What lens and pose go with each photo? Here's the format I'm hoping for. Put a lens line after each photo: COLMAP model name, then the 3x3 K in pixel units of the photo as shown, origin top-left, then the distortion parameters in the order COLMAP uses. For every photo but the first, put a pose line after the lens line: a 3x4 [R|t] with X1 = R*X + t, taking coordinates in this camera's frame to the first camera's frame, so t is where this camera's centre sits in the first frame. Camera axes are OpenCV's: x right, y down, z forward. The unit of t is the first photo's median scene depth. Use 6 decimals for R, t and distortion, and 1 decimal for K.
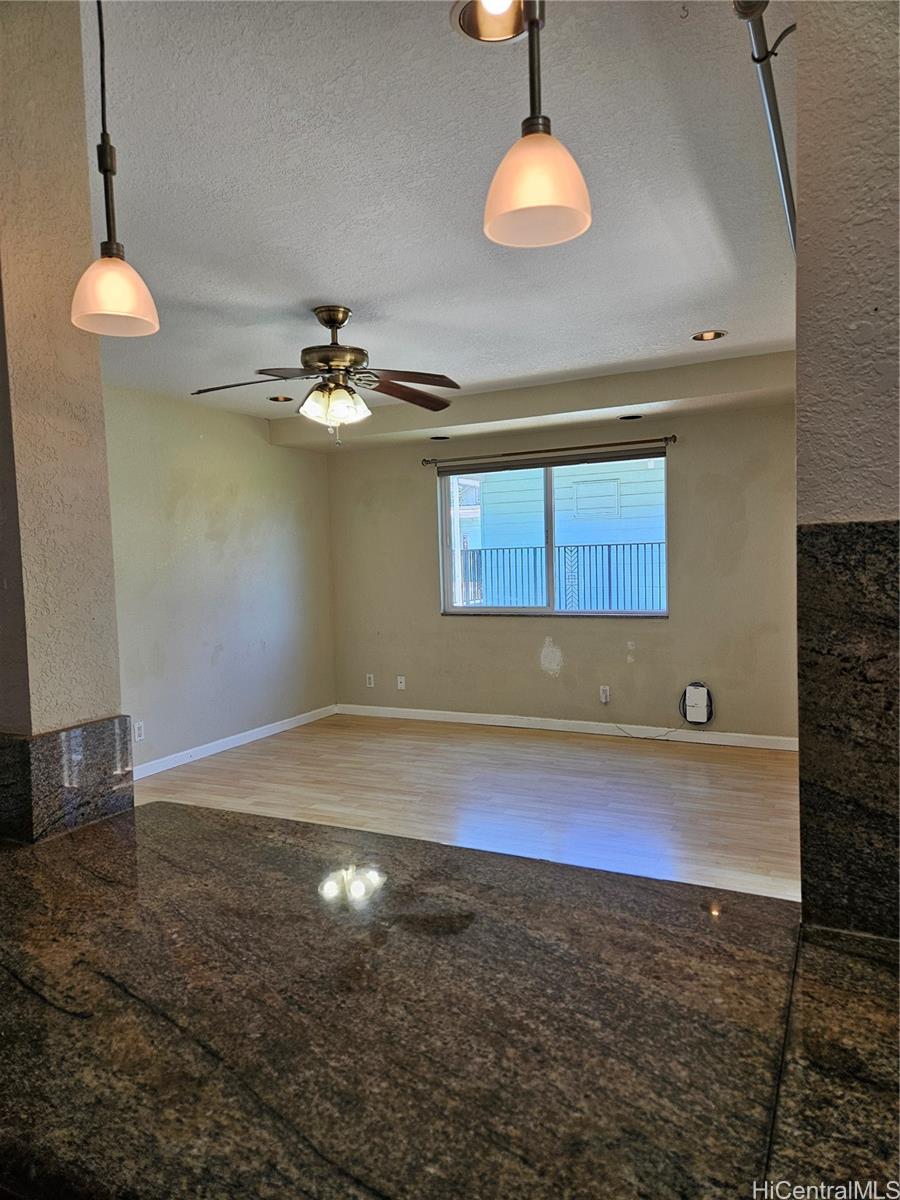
lens RADIAL K [[806.2, 0, 442.5], [0, 806.2, 603.8], [0, 0, 1]] dist [0.087985, -0.081195]
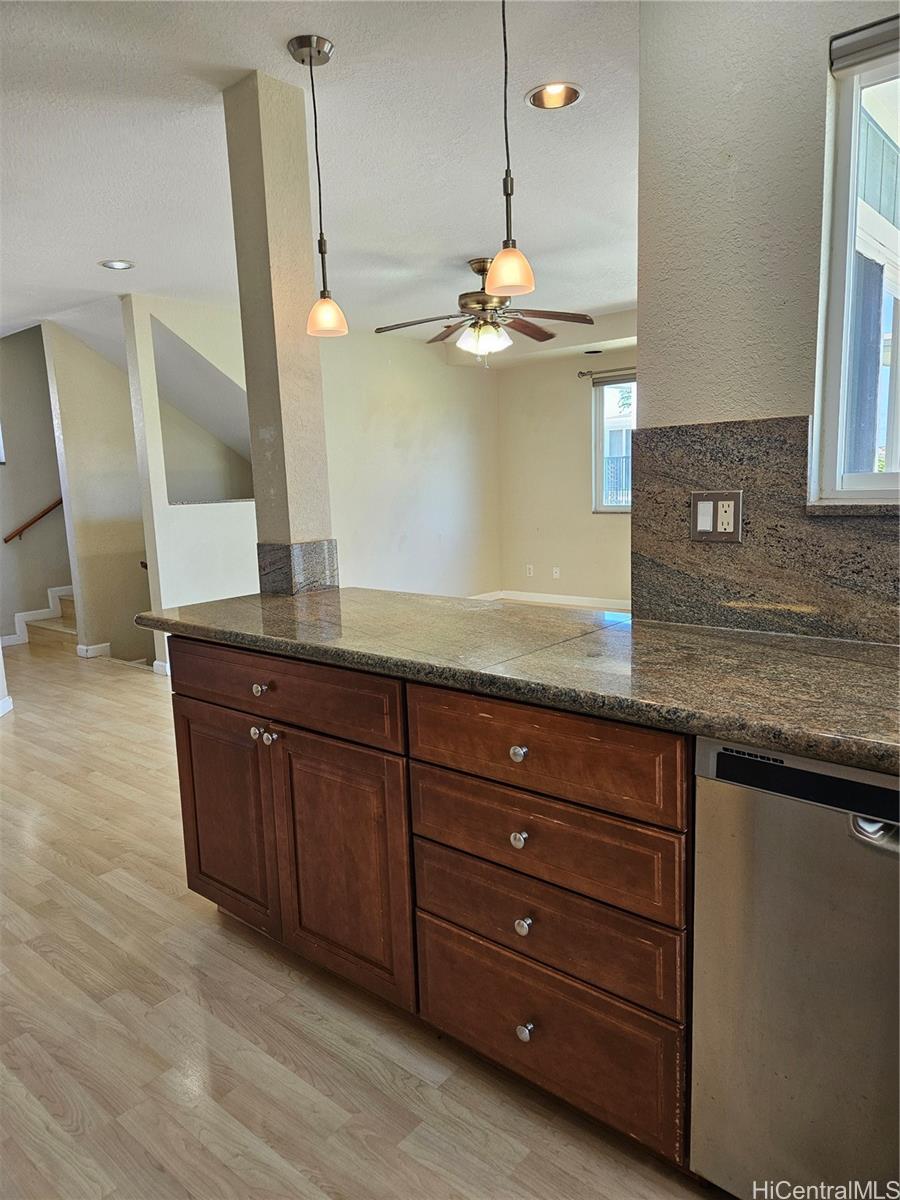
lens RADIAL K [[806.2, 0, 442.5], [0, 806.2, 603.8], [0, 0, 1]] dist [0.087985, -0.081195]
pose [[0.972103, 0.031044, -0.232493, 0.118655], [-0.005376, 0.993891, 0.110234, 0.031379], [0.234495, -0.105909, 0.966331, -0.306955]]
